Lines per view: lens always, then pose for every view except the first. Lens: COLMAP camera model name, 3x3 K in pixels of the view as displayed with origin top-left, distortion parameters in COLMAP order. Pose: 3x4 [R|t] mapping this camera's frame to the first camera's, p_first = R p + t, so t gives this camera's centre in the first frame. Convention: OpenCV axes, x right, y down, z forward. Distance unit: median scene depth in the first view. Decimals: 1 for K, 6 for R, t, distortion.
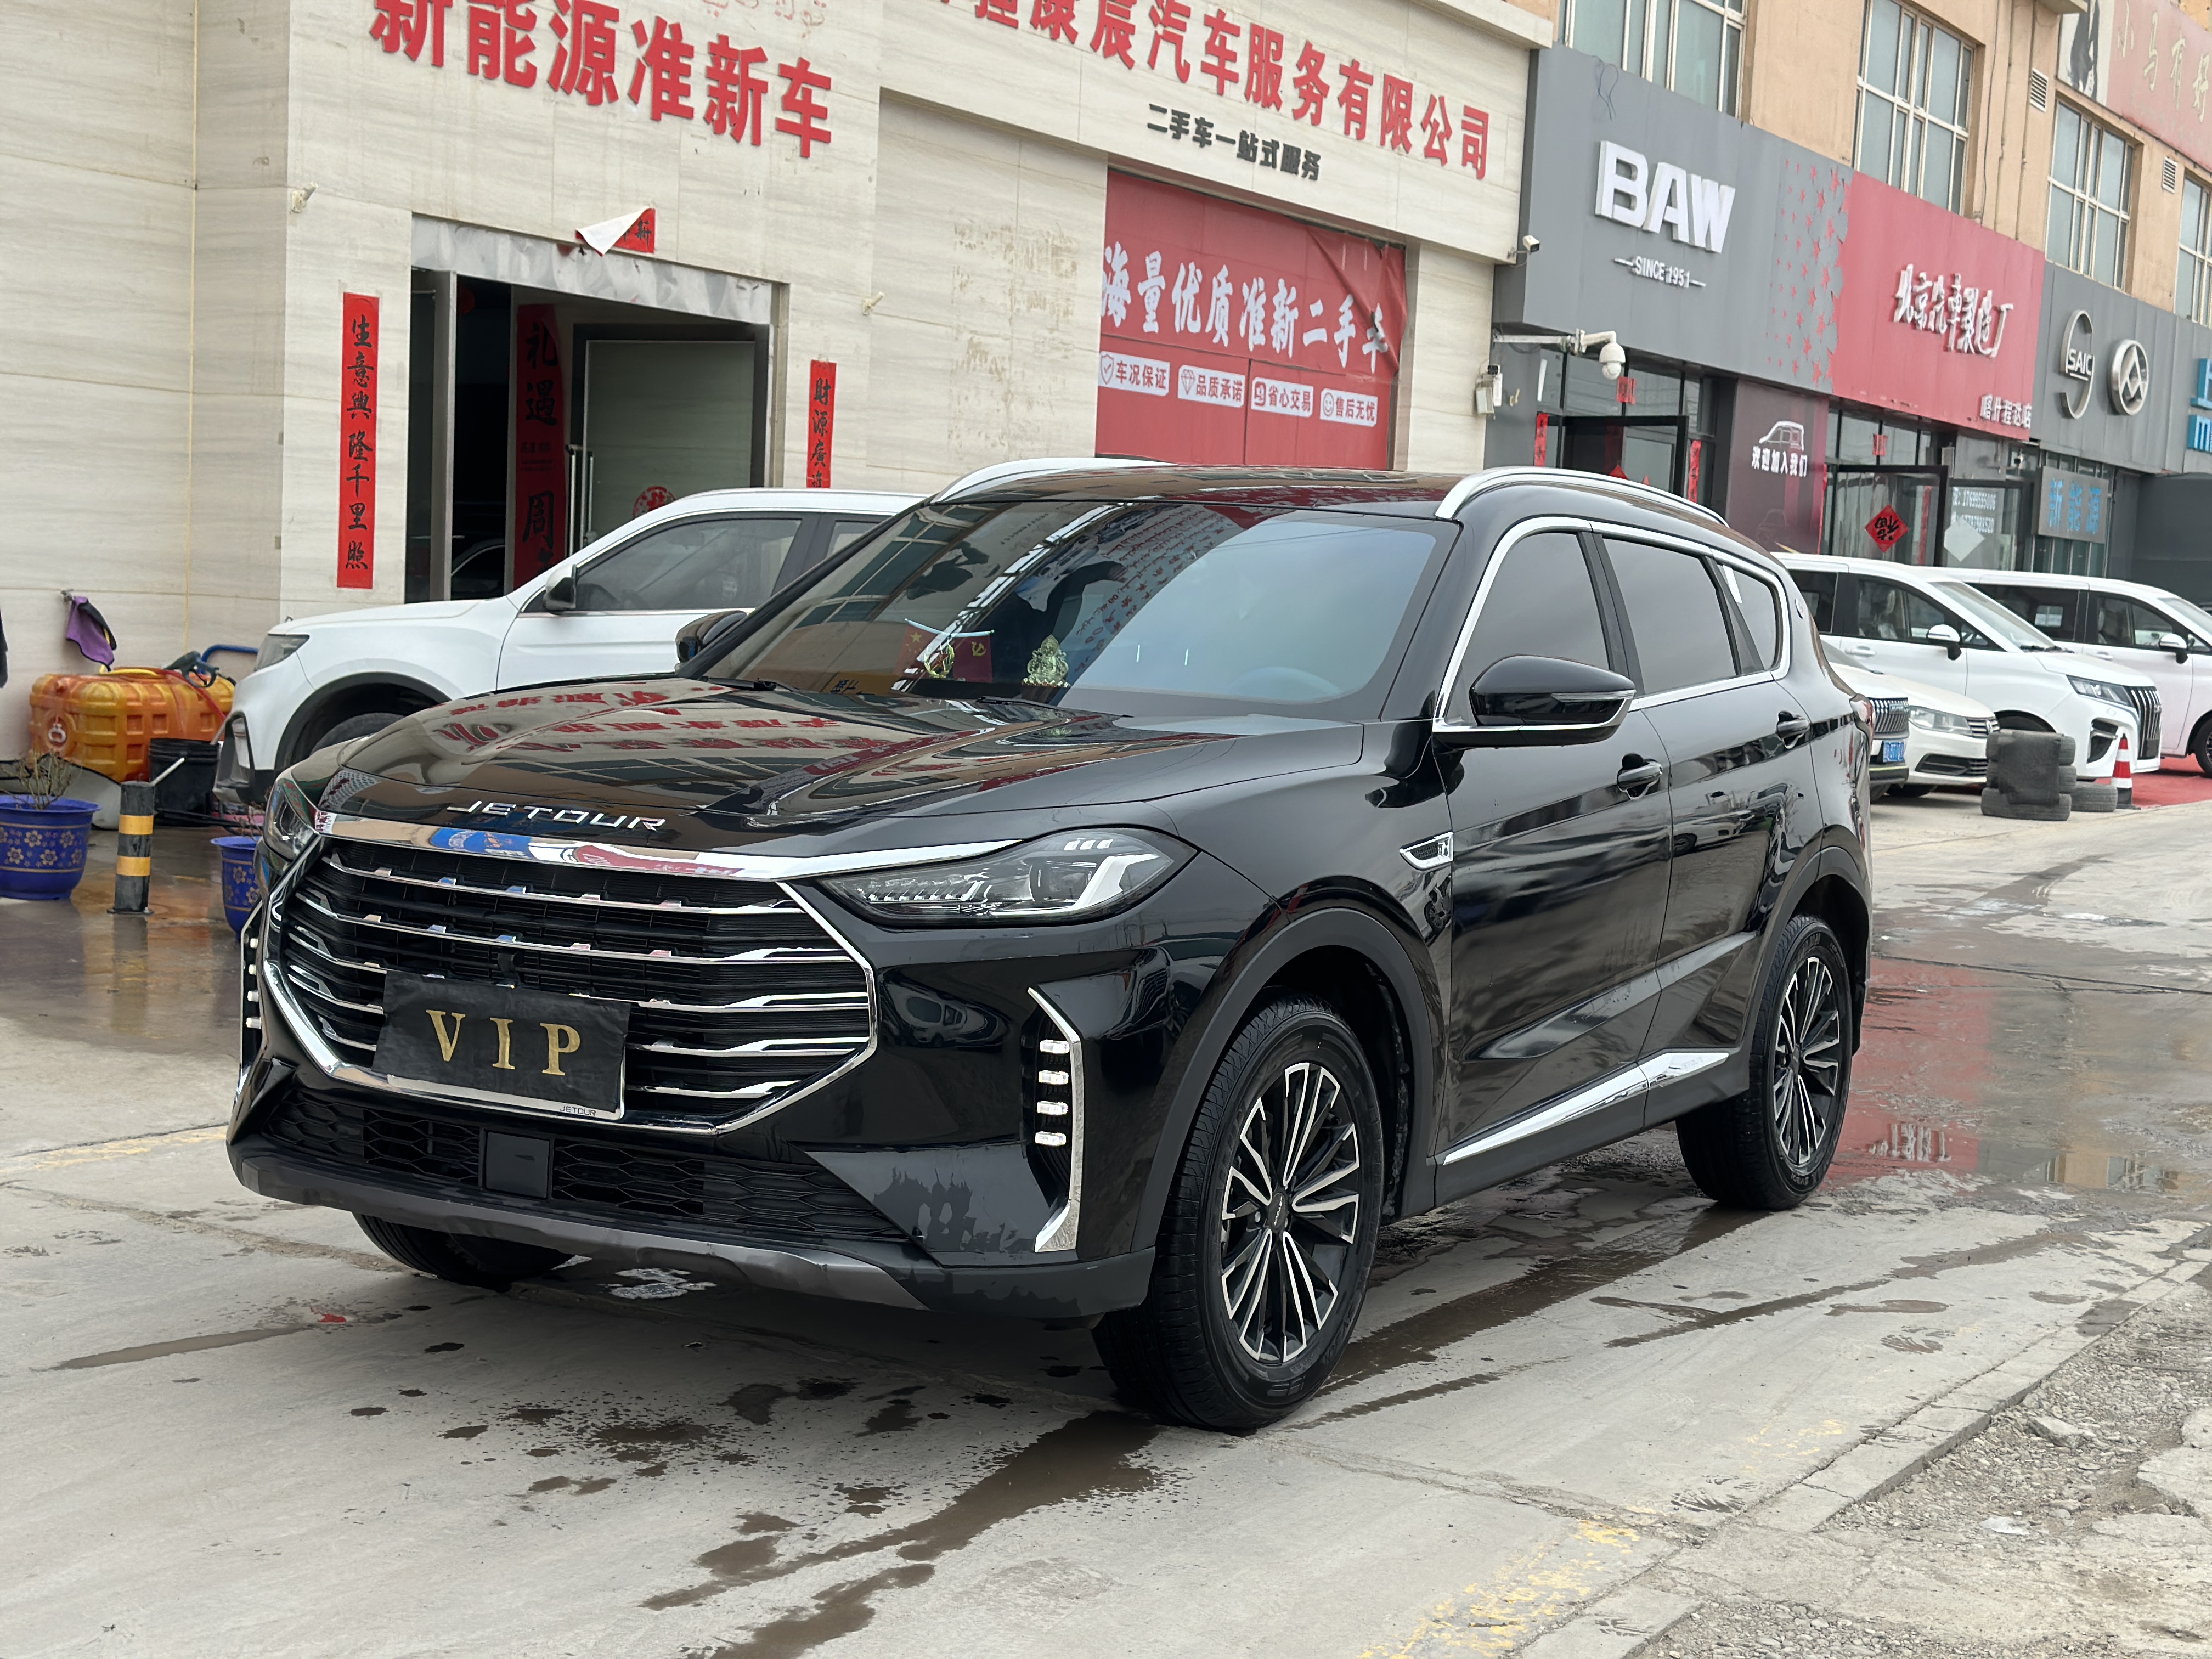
lens RADIAL K [[3093.1, 0, 1113.7], [0, 3093.1, 826.4], [0, 0, 1]] dist [0.122194, 0.000000]
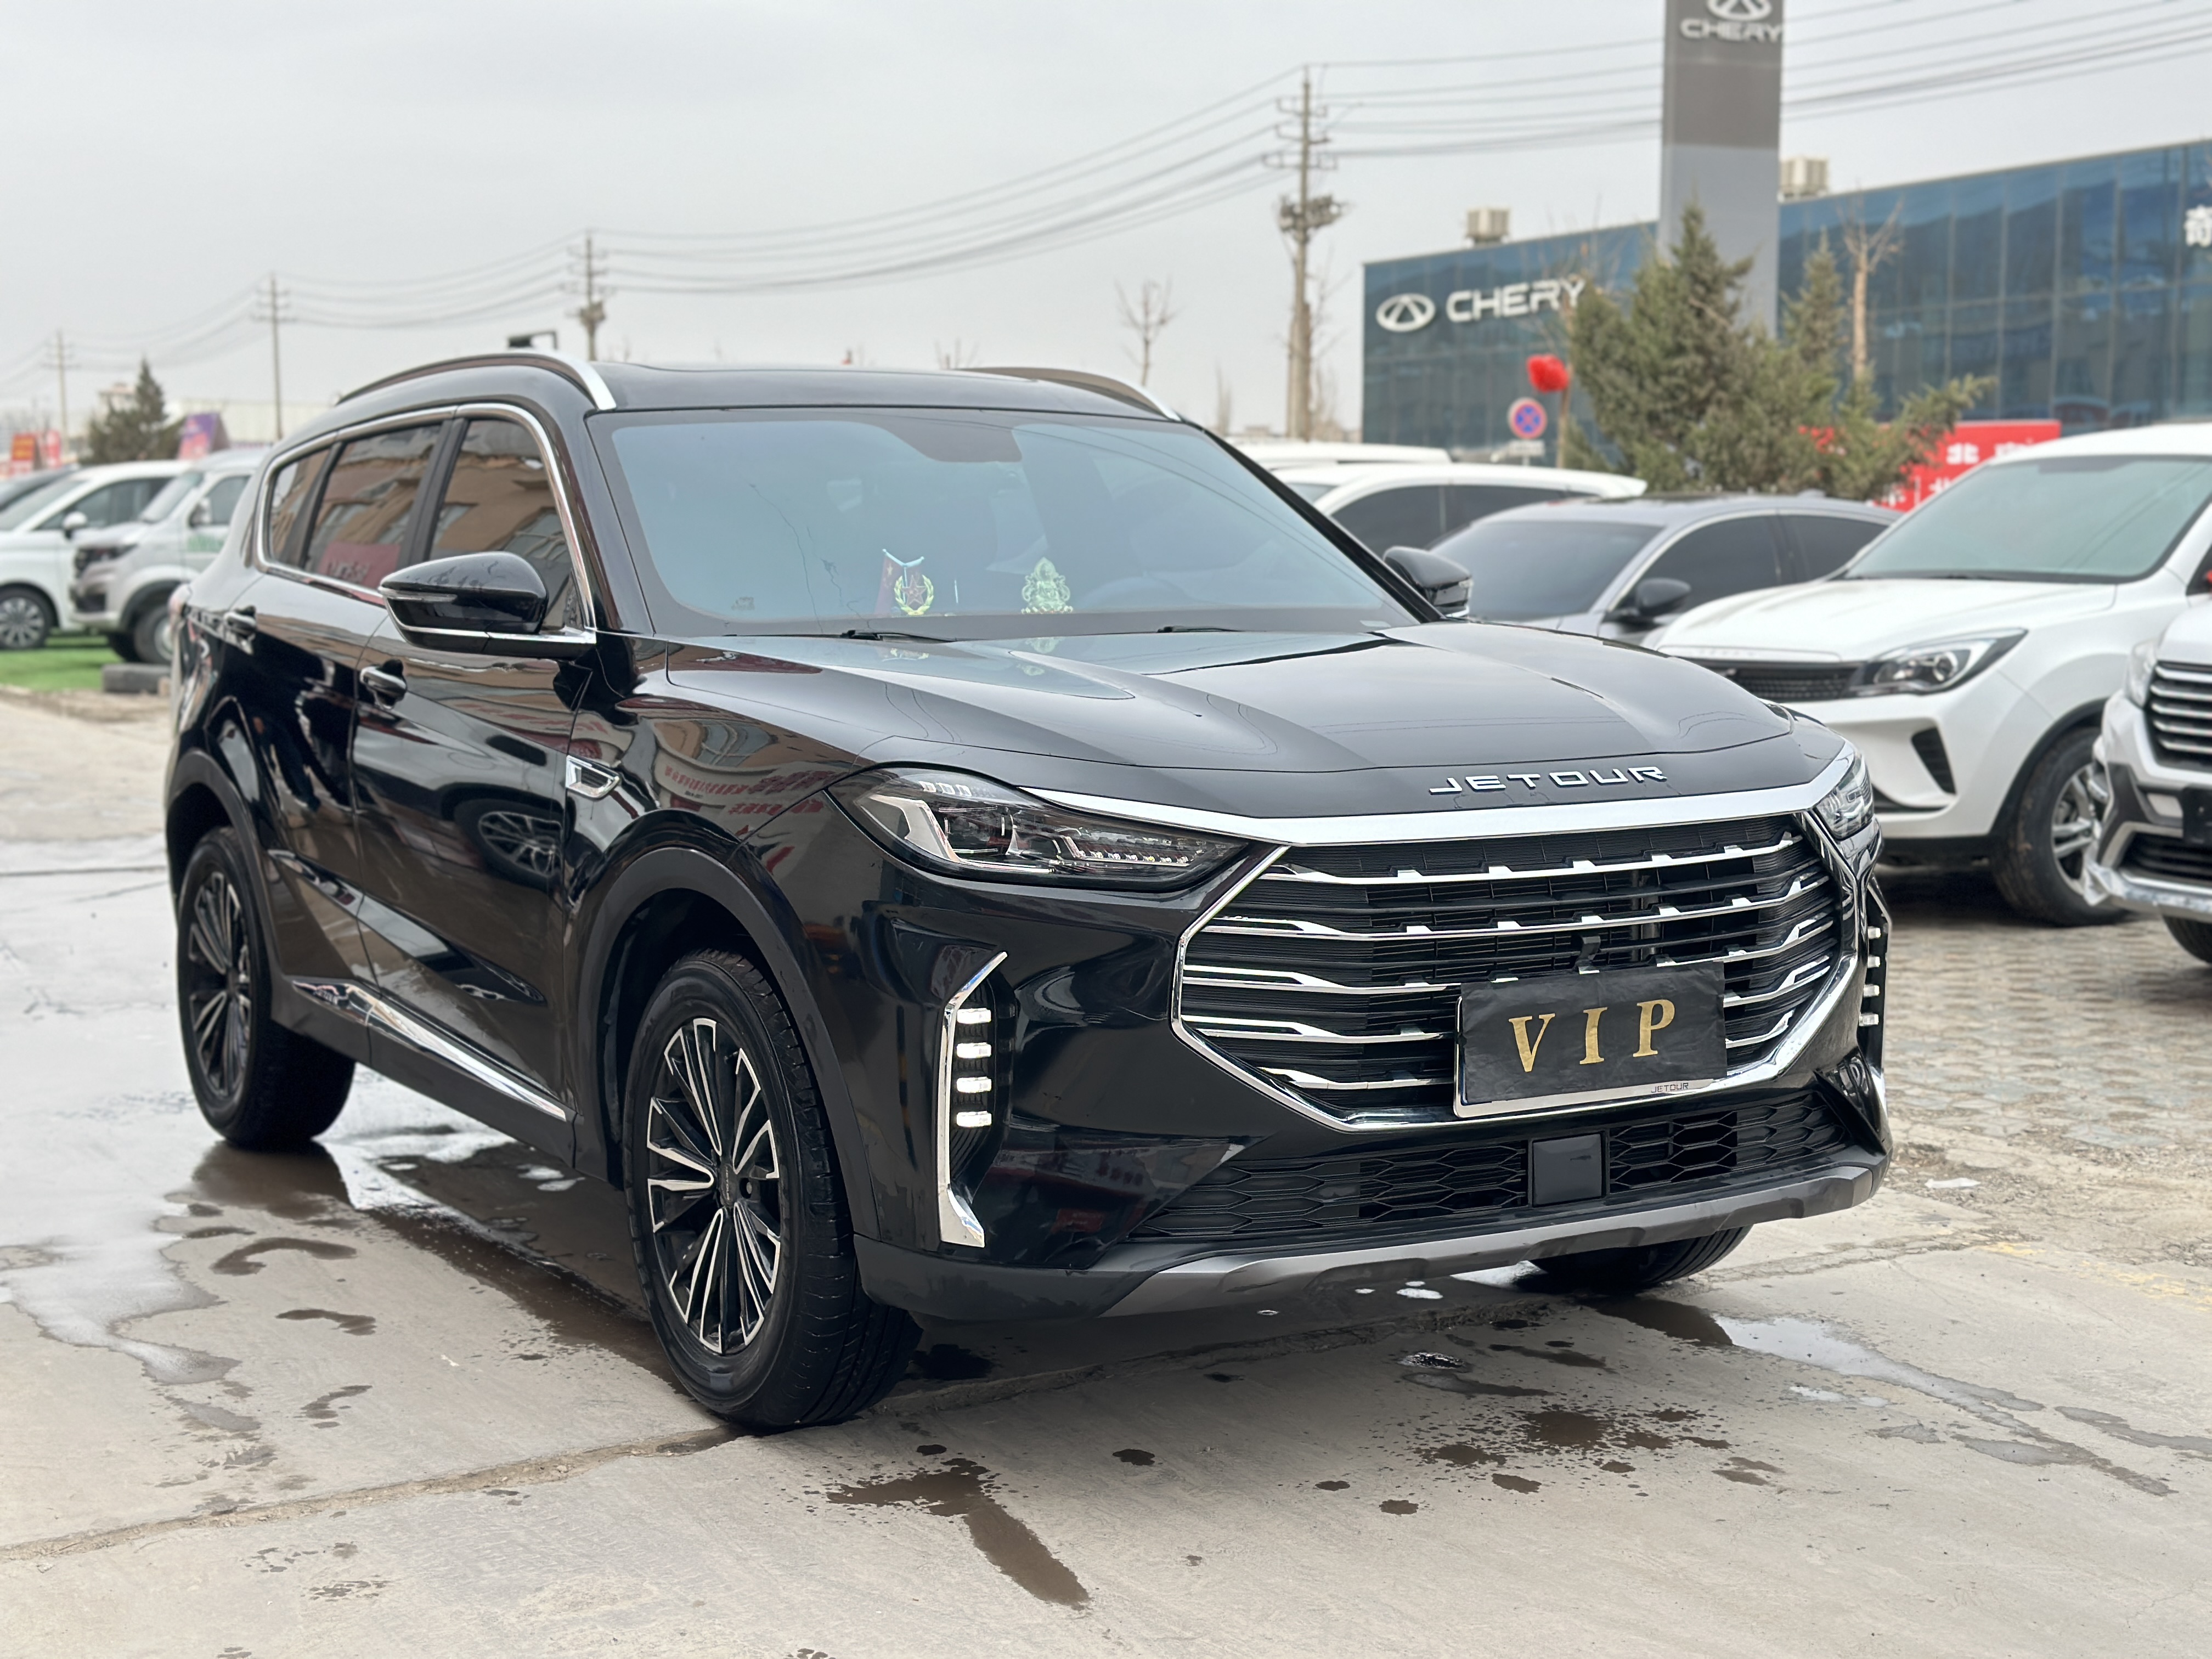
lens RADIAL K [[3093.1, 0, 1120.7], [0, 3093.1, 829.7], [0, 0, 1]] dist [0.122194, 0.000000]
pose [[0.478640, -0.133446, 0.867811, -1.001536], [0.090478, 0.990617, 0.102428, -0.090809], [-0.873337, 0.029492, 0.486223, 0.659615]]
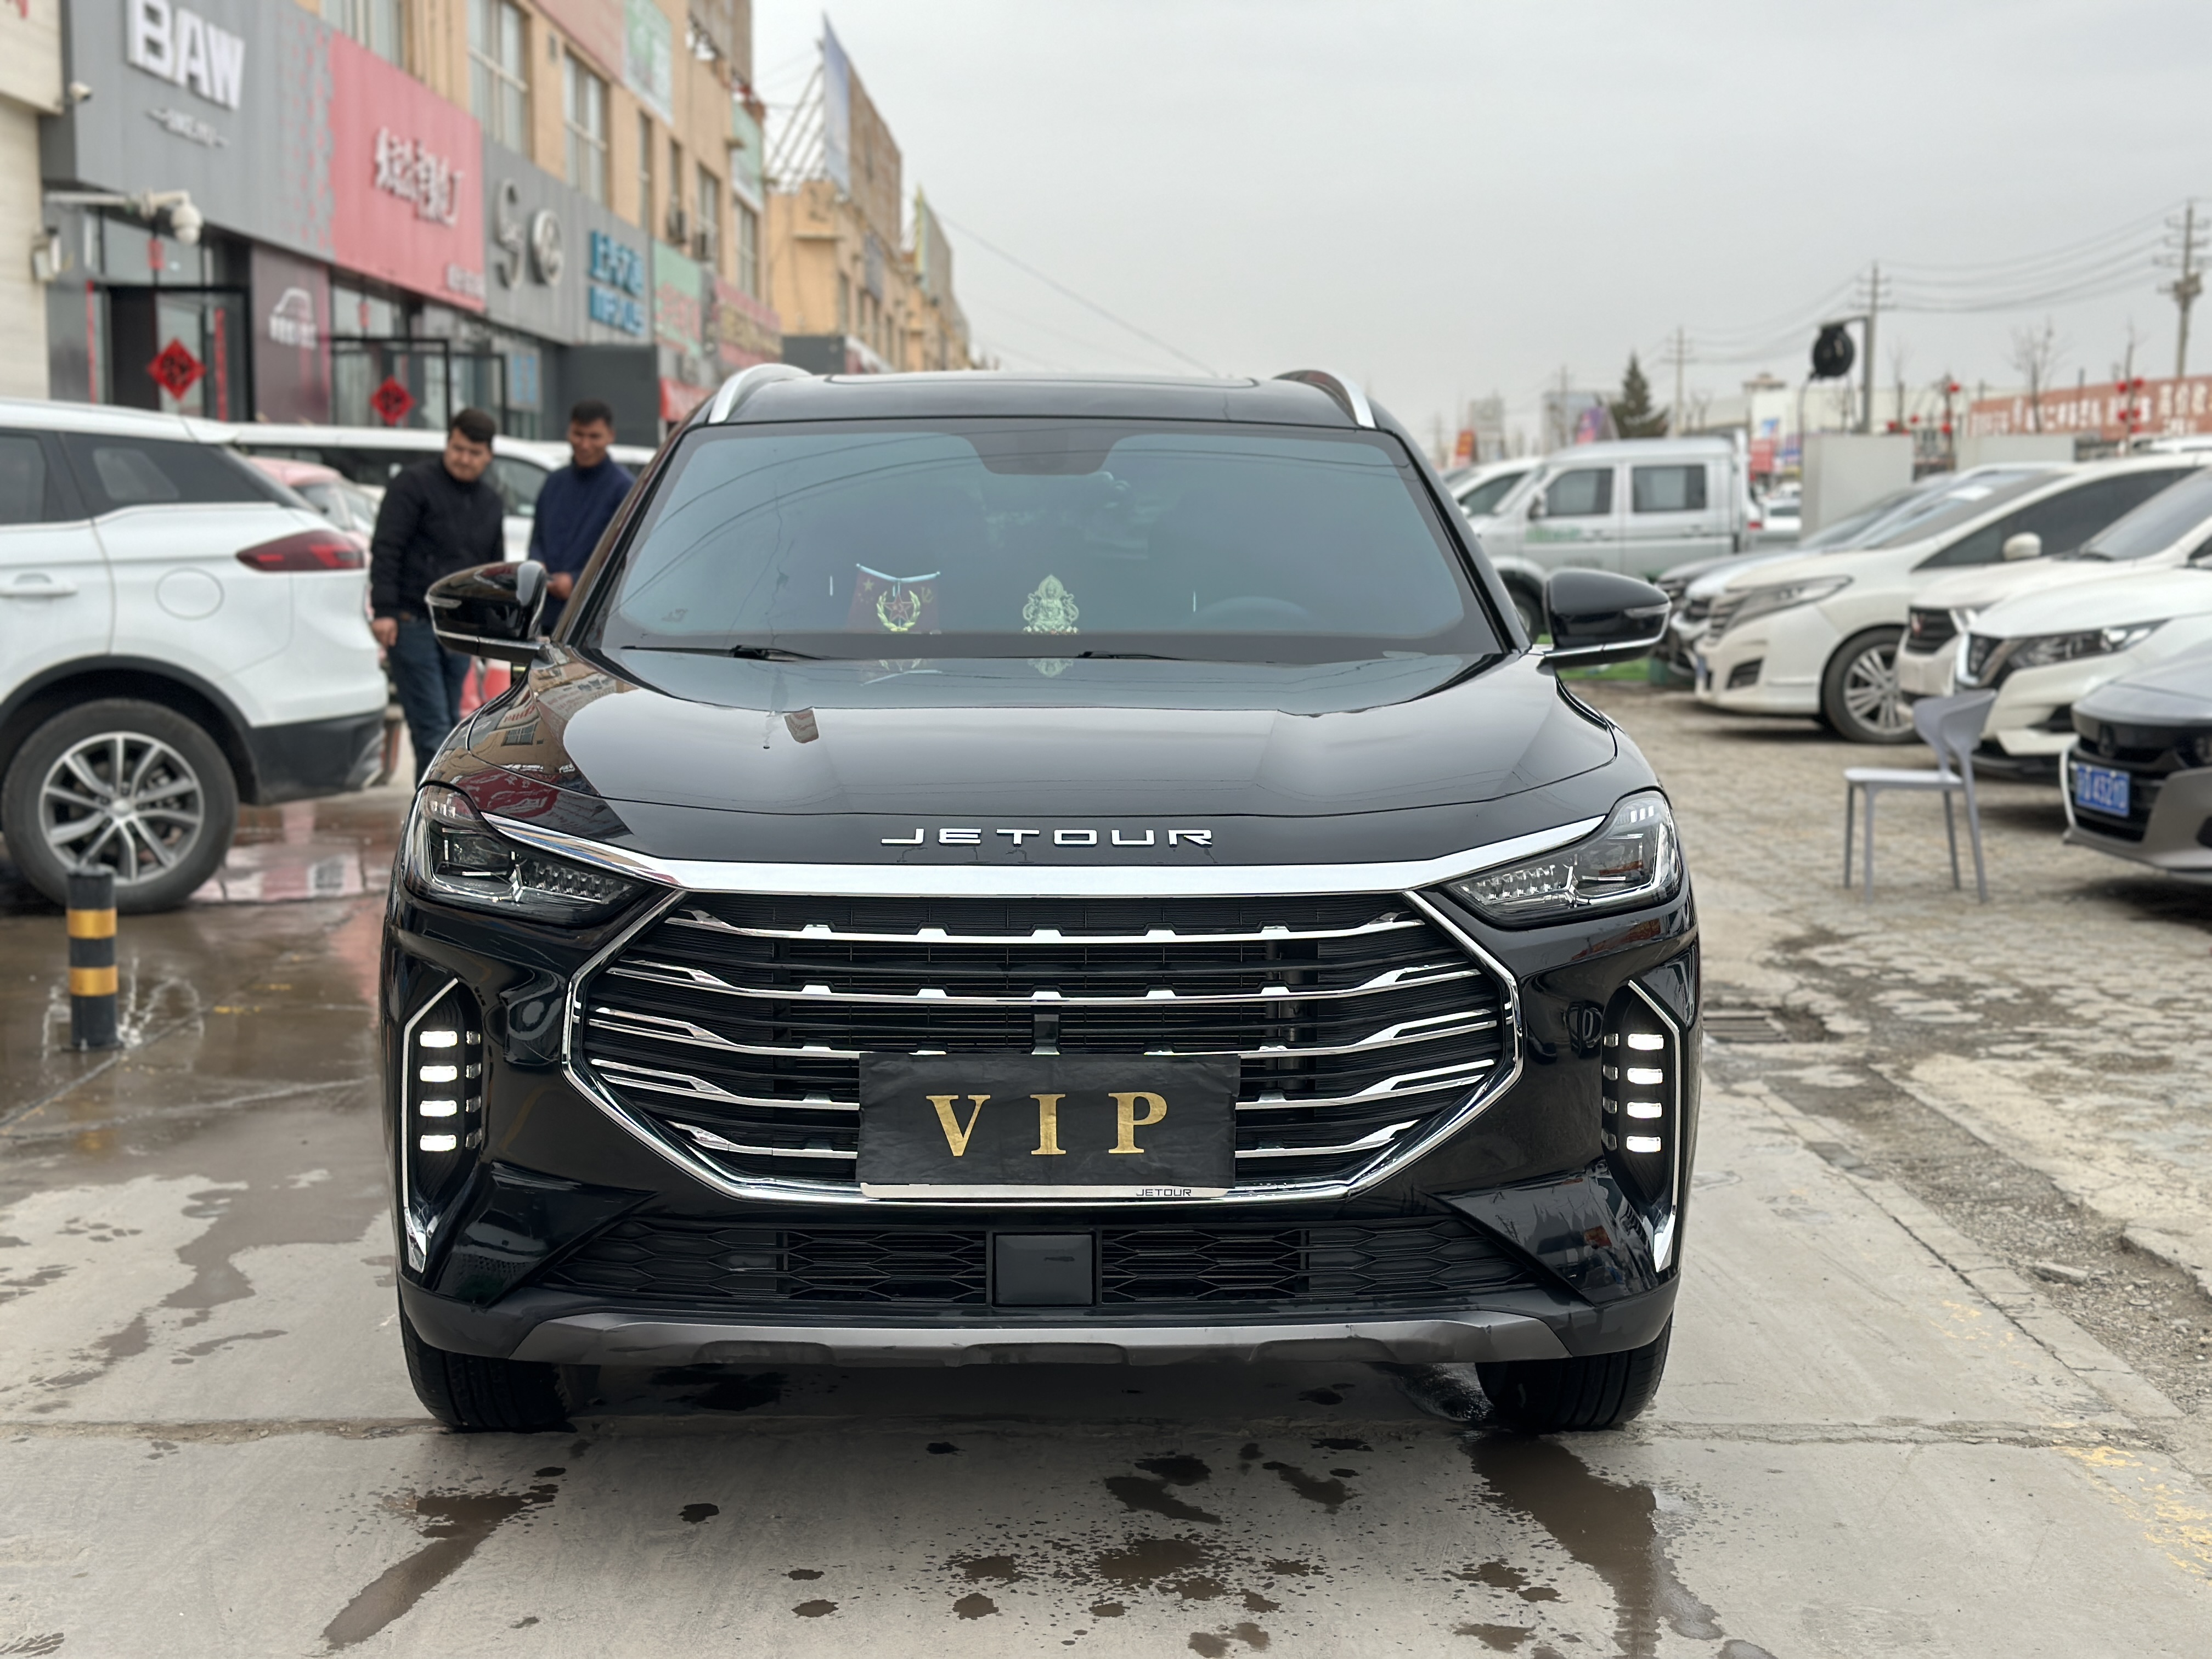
lens RADIAL K [[3093.1, 0, 1109.6], [0, 3093.1, 829.0], [0, 0, 1]] dist [0.122194, 0.000000]
pose [[0.850738, -0.094815, 0.516967, -0.573676], [0.072110, 0.995348, 0.063887, -0.055294], [-0.520620, -0.017072, 0.853618, 0.295604]]
